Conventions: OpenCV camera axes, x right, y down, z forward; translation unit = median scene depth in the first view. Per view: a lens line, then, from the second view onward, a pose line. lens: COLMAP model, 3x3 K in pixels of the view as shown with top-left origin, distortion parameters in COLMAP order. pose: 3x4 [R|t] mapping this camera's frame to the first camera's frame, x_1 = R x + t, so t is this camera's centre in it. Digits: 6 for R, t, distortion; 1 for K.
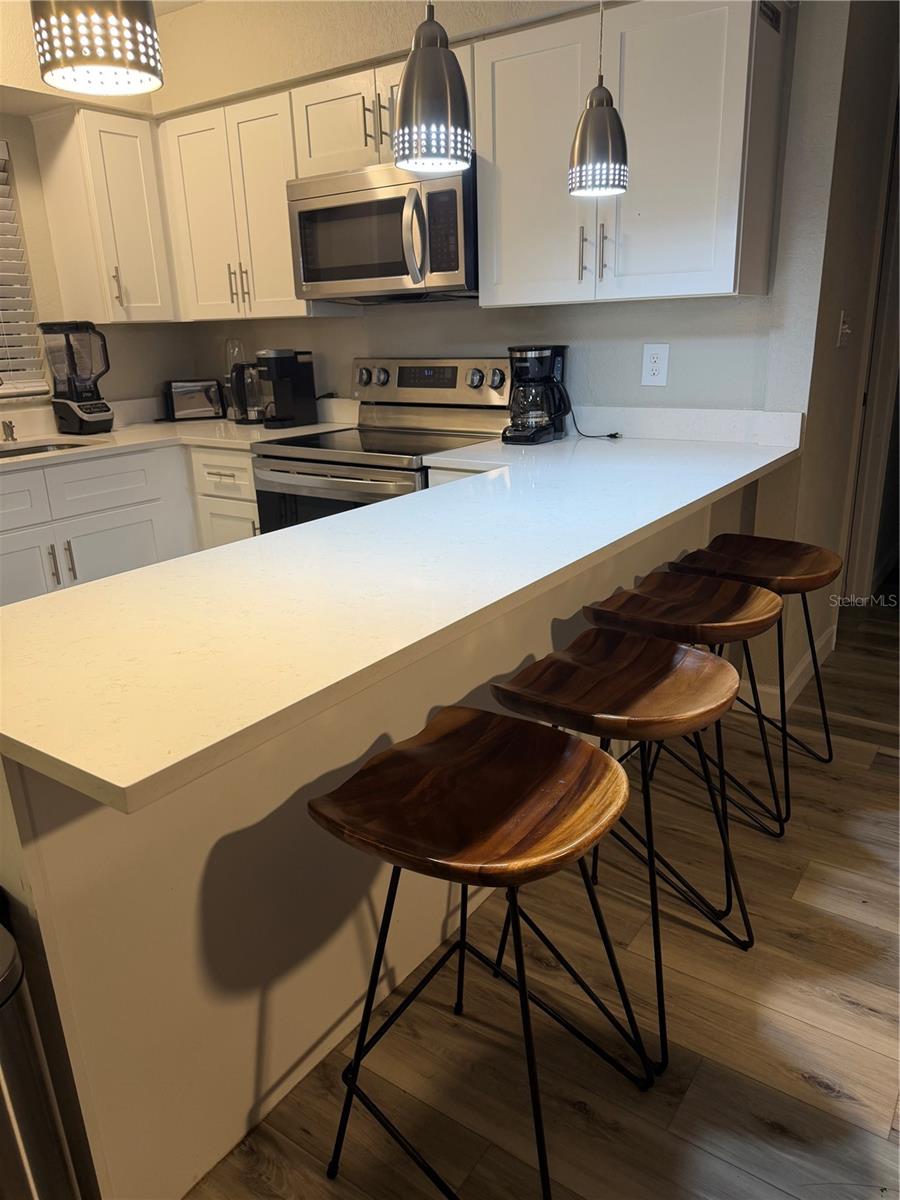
lens RADIAL K [[848.1, 0, 453.5], [0, 848.1, 599.9], [0, 0, 1]] dist [0.052264, -0.069236]
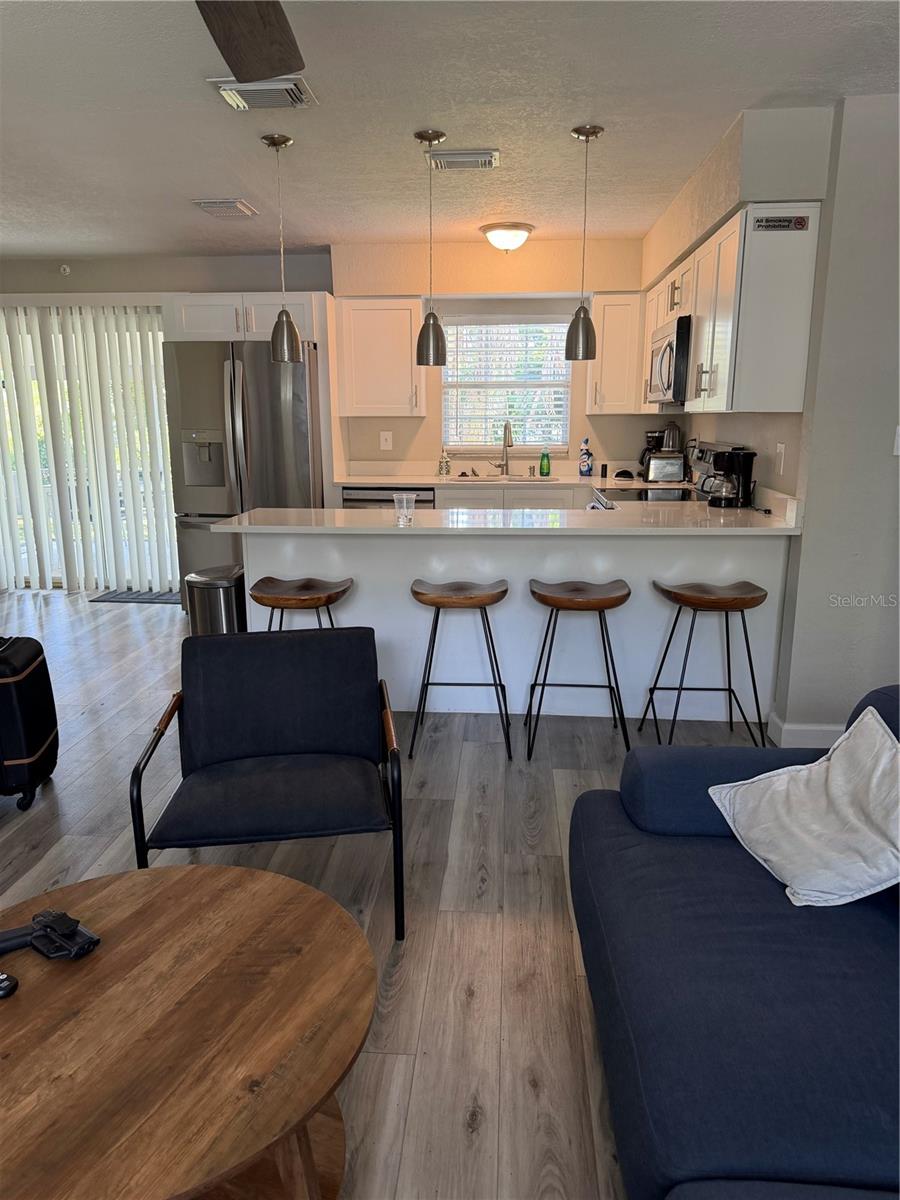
lens RADIAL K [[848.1, 0, 442.5], [0, 848.1, 610.4], [0, 0, 1]] dist [0.052264, -0.069236]
pose [[0.503609, 0.220684, -0.835270, 0.957782], [-0.272755, 0.957990, 0.088656, -0.022849], [0.819746, 0.183176, 0.542645, -0.084599]]
